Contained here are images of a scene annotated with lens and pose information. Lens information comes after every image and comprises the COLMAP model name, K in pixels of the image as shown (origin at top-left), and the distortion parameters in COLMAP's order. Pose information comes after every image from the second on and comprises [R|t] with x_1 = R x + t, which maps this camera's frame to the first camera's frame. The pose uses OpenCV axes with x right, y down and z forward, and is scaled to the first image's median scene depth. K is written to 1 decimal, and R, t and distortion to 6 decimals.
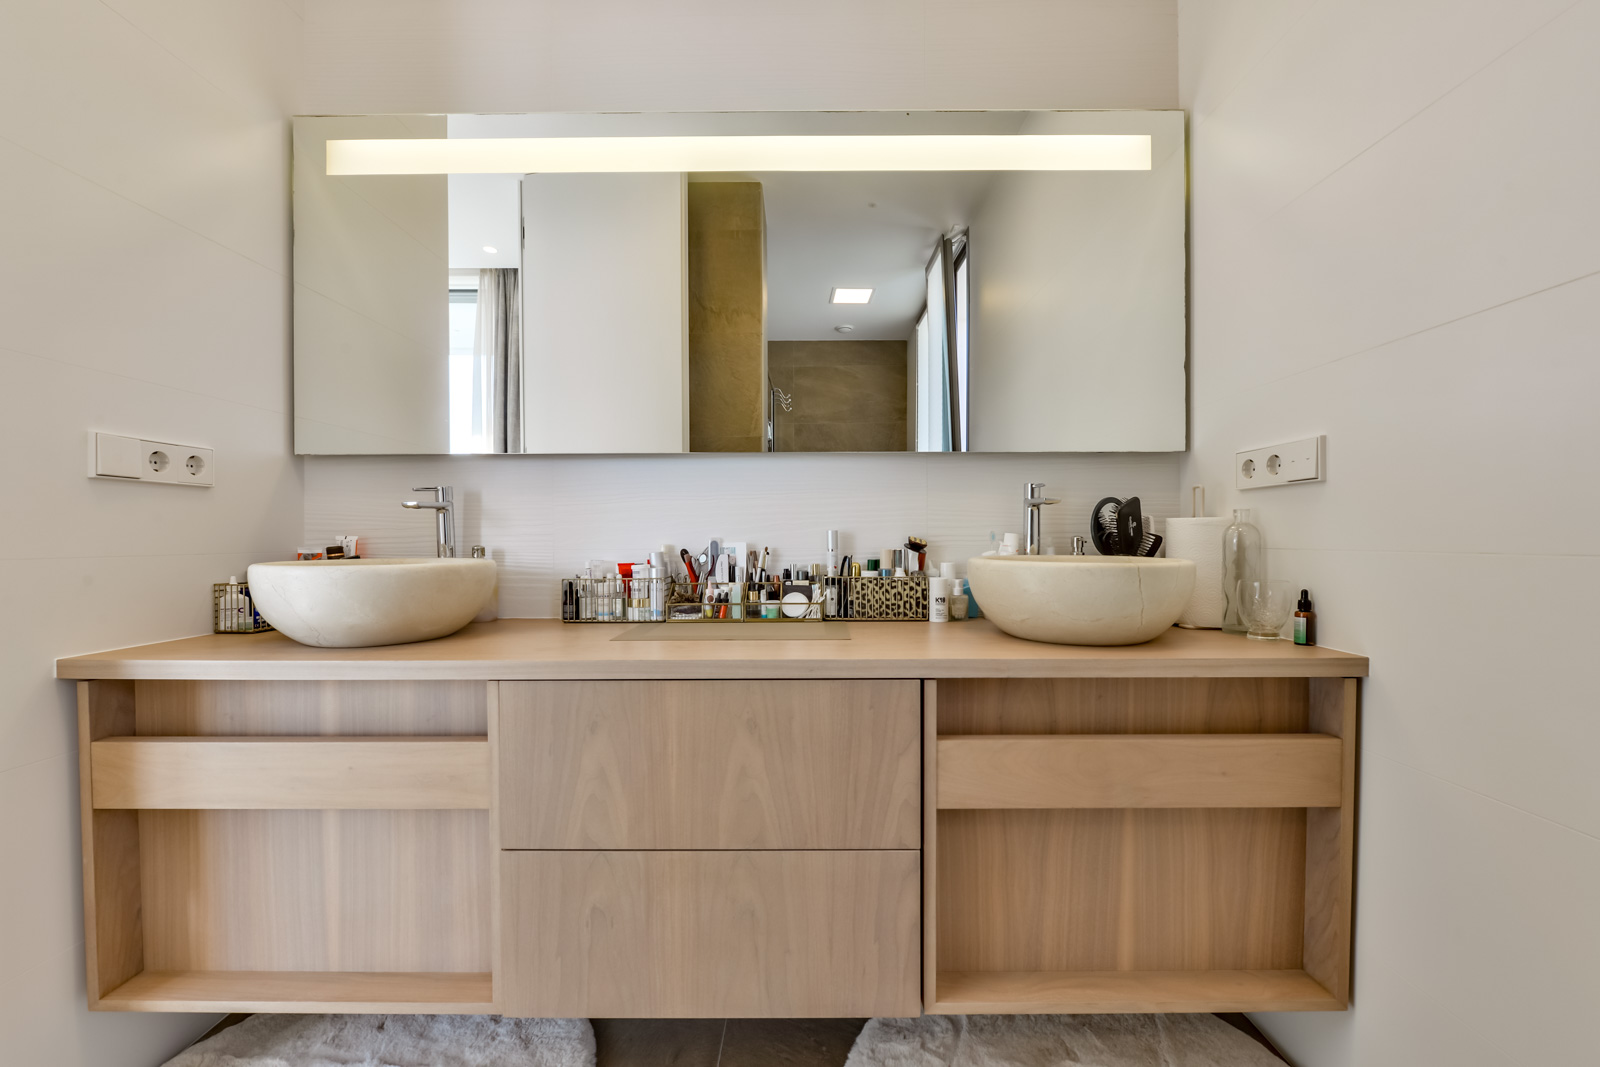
lens RADIAL K [[641.2, 0, 800.5], [0, 641.2, 537.1], [0, 0, 1]] dist [-0.000433, -0.000334]
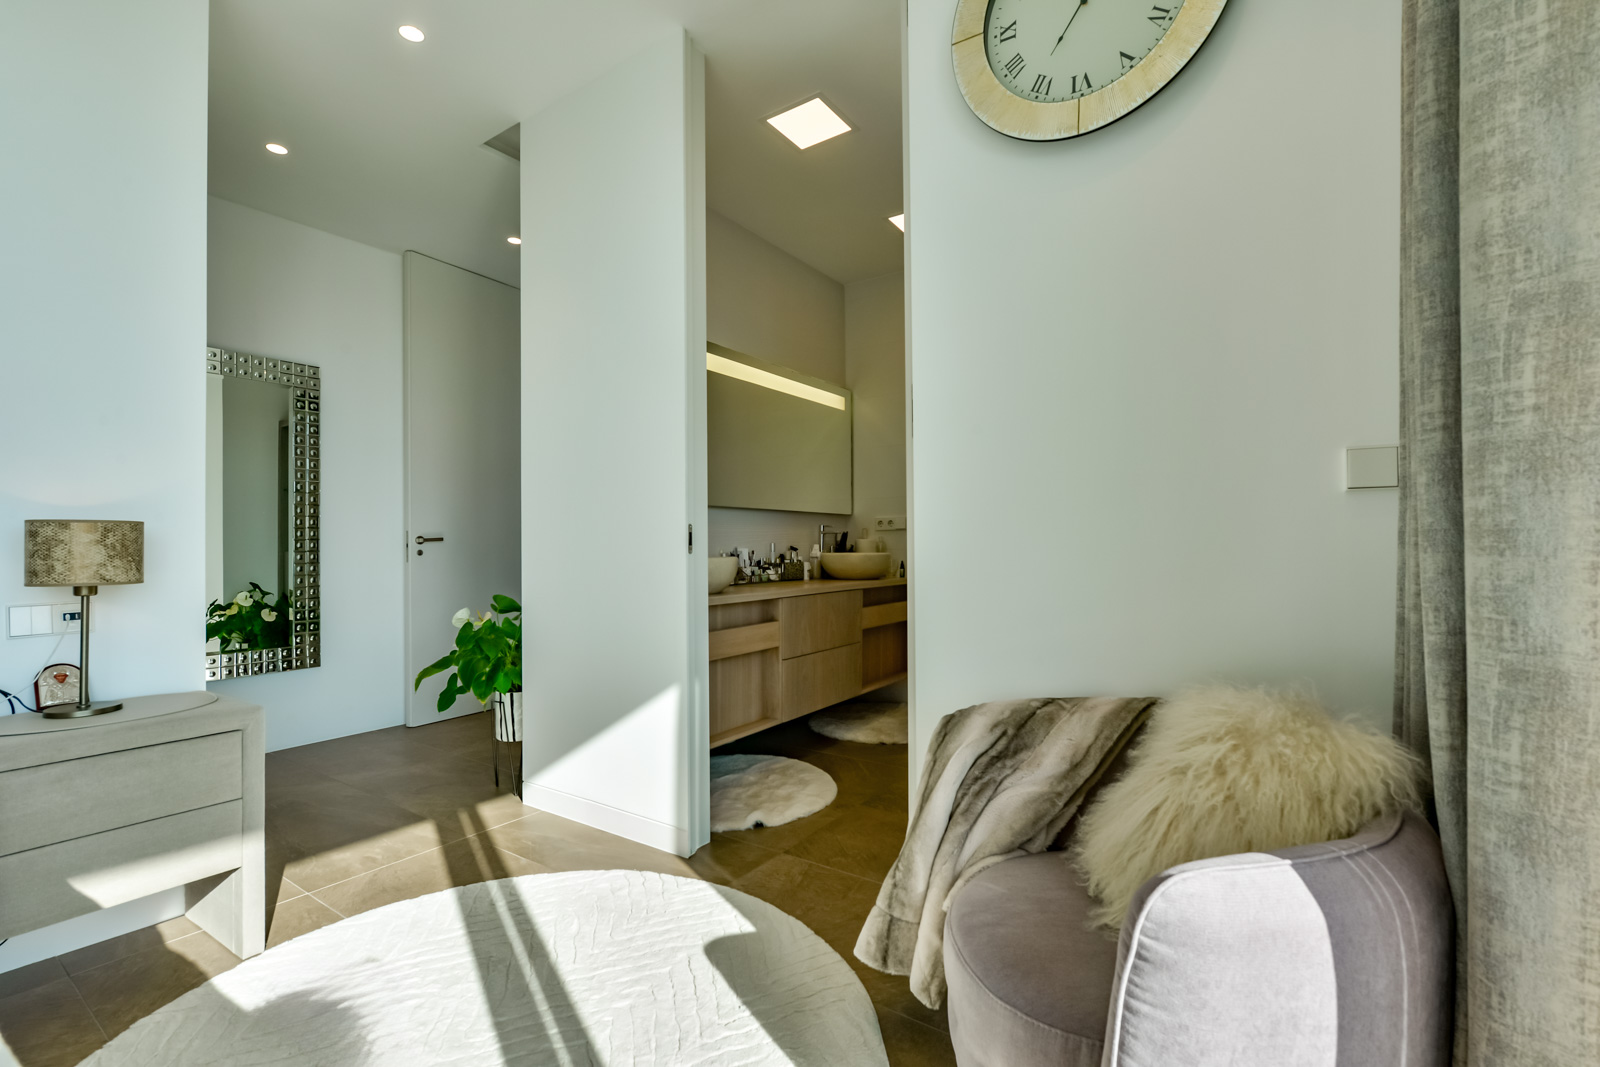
lens RADIAL K [[709.8, 0, 799.0], [0, 709.8, 539.6], [0, 0, 1]] dist [-0.001027, -0.000128]
pose [[0.568353, 0.003952, 0.822775, -2.126844], [0.004011, 0.999963, -0.007574, -0.003585], [-0.822775, 0.007605, 0.568317, -0.578822]]
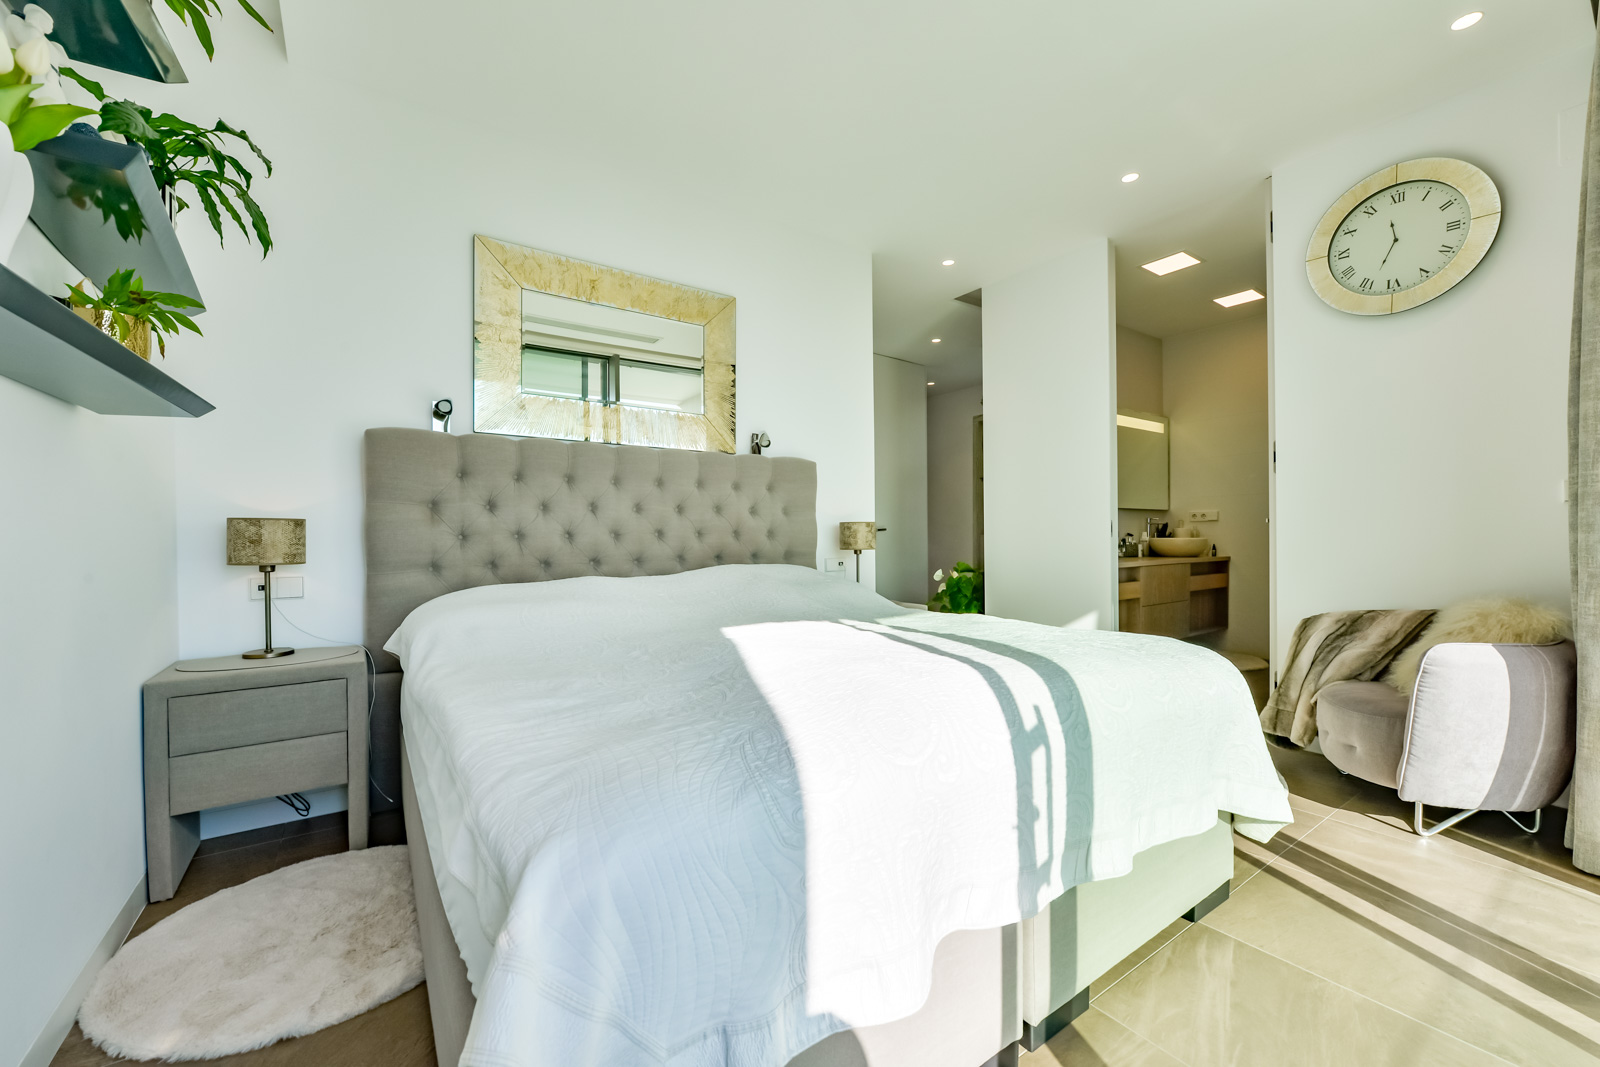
lens RADIAL K [[641.2, 0, 807.4], [0, 641.2, 540.3], [0, 0, 1]] dist [-0.000433, -0.000334]
pose [[0.808612, -0.011097, 0.588238, -3.432686], [0.007698, 0.999936, 0.008282, -0.003210], [-0.588292, -0.002169, 0.808645, -0.819765]]
